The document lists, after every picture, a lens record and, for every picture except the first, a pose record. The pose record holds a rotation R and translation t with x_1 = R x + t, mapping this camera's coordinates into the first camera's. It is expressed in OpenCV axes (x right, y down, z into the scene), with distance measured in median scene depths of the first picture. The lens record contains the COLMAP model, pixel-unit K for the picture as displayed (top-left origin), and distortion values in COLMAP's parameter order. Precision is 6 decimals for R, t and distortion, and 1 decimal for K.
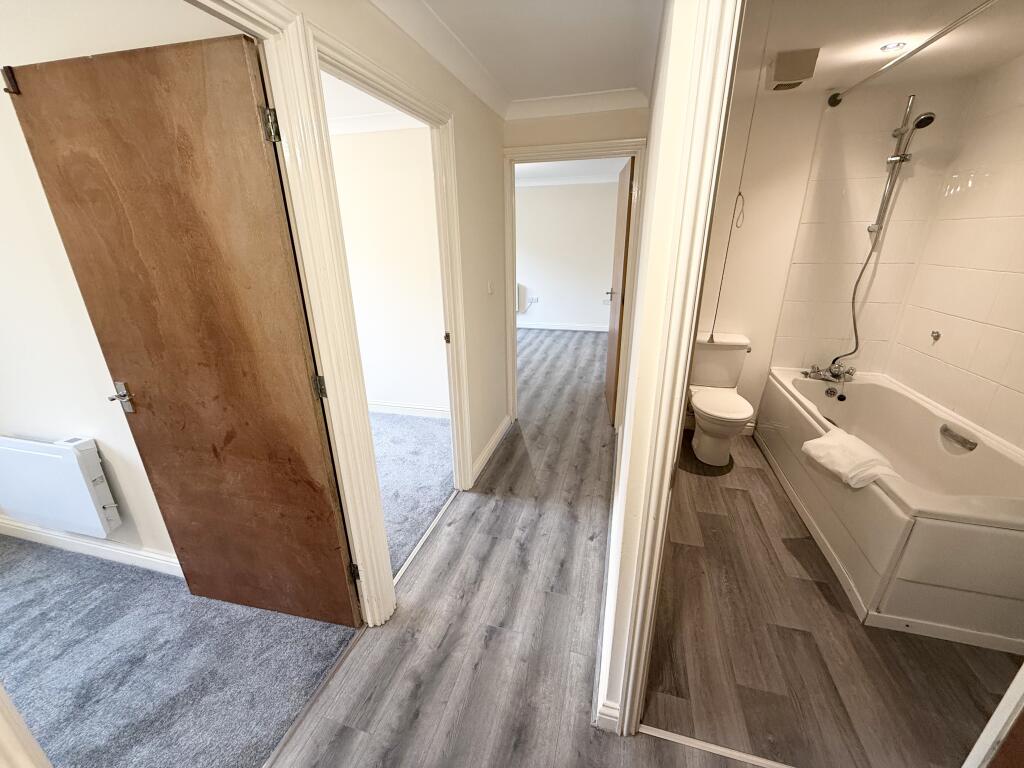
lens RADIAL K [[408.1, 0, 509.7], [0, 408.1, 383.0], [0, 0, 1]] dist [-0.000117, 0.000267]
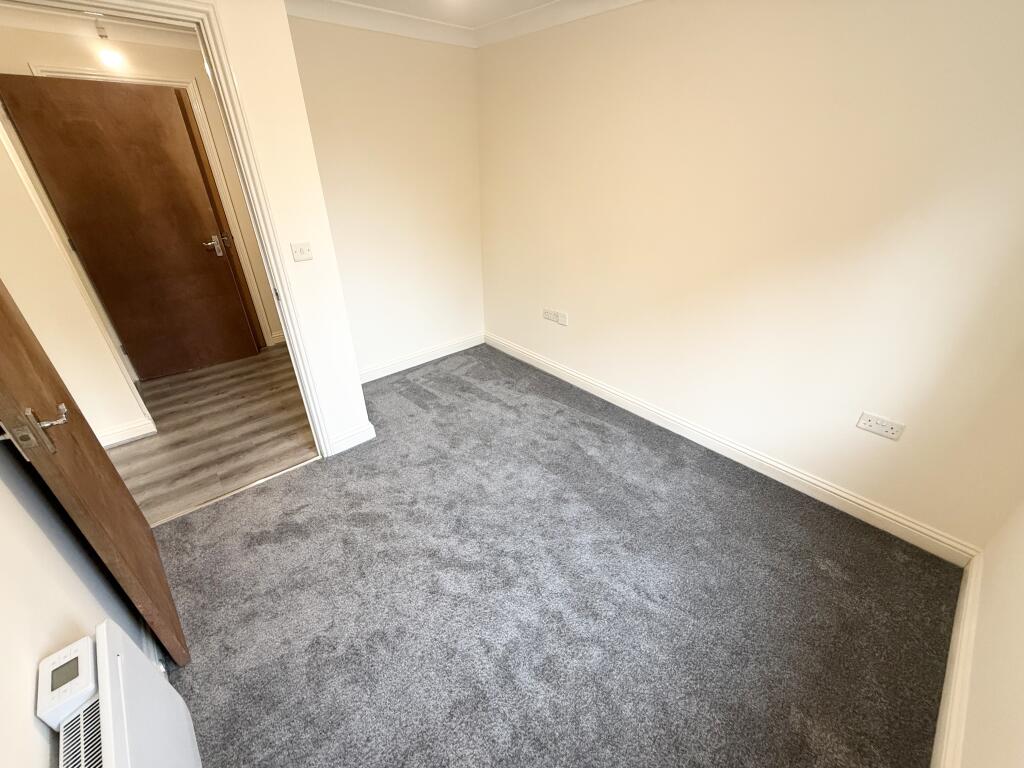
lens RADIAL K [[408.1, 0, 509.7], [0, 408.1, 383.0], [0, 0, 1]] dist [-0.000117, 0.000267]
pose [[-0.847639, -0.242481, 0.471923, -2.078832], [0.193776, 0.686534, 0.700801, -0.373681], [-0.493922, 0.685473, -0.534946, 1.024414]]
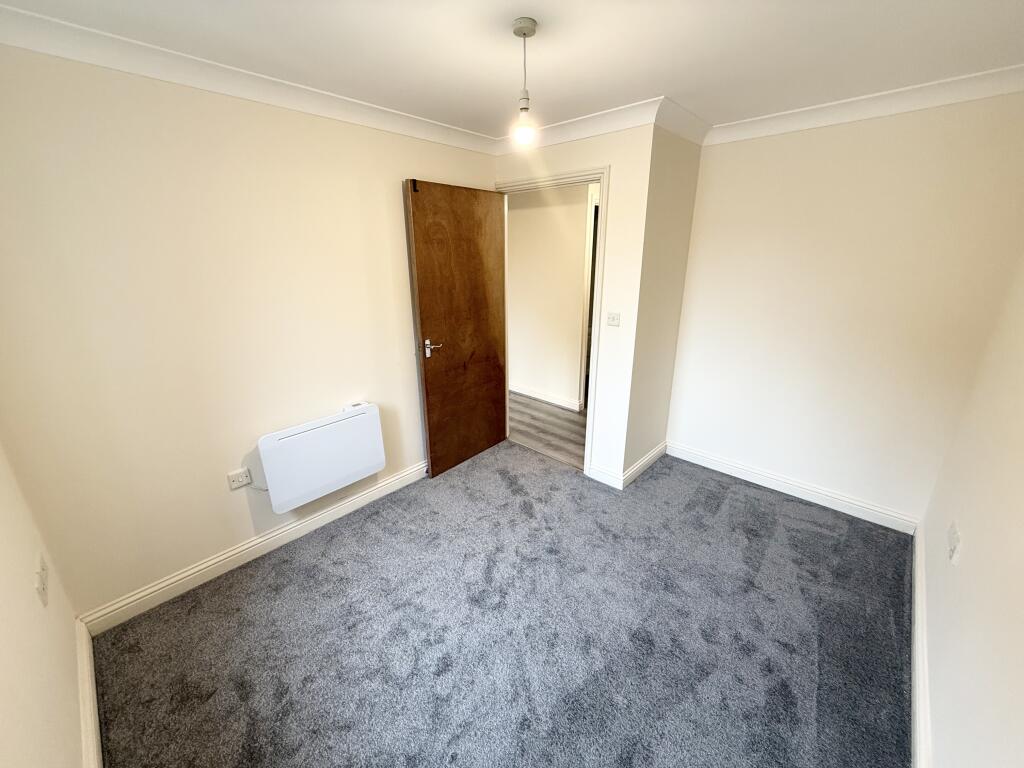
lens RADIAL K [[408.1, 0, 509.7], [0, 408.1, 383.0], [0, 0, 1]] dist [-0.000117, 0.000267]
pose [[0.457078, -0.263984, 0.849348, -2.584767], [0.303789, 0.943846, 0.129871, 0.060557], [-0.835938, 0.198661, 0.511607, -0.211561]]
